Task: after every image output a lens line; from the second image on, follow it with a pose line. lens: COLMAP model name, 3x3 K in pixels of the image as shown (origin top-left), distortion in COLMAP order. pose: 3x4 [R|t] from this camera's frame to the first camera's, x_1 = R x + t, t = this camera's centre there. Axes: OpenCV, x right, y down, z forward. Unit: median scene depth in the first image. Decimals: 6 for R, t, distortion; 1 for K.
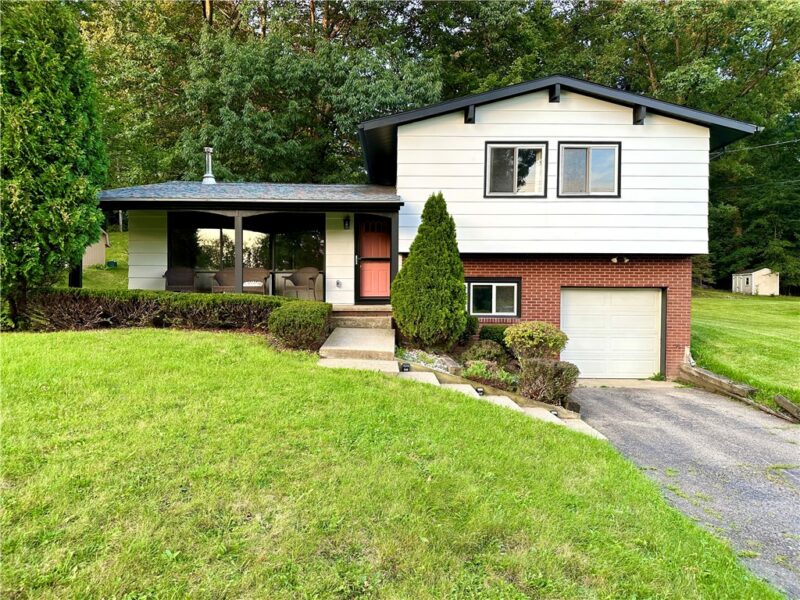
lens RADIAL K [[557.5, 0, 400.1], [0, 557.5, 298.8], [0, 0, 1]] dist [-0.011658, -0.006526]
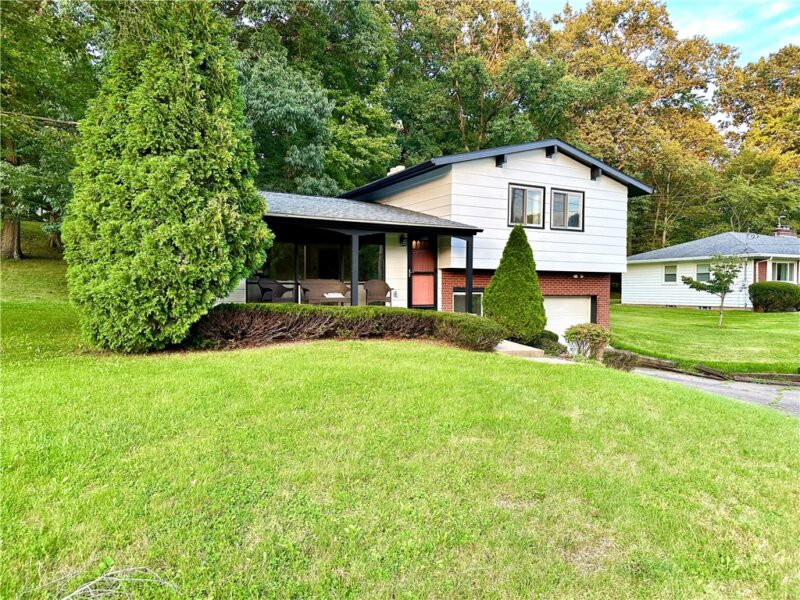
lens RADIAL K [[557.5, 0, 401.2], [0, 557.5, 299.5], [0, 0, 1]] dist [-0.011658, -0.006526]
pose [[0.877170, -0.008918, 0.480097, -0.672111], [0.006684, 0.999957, 0.006363, -0.024391], [-0.480134, -0.002373, 0.877192, -0.000535]]
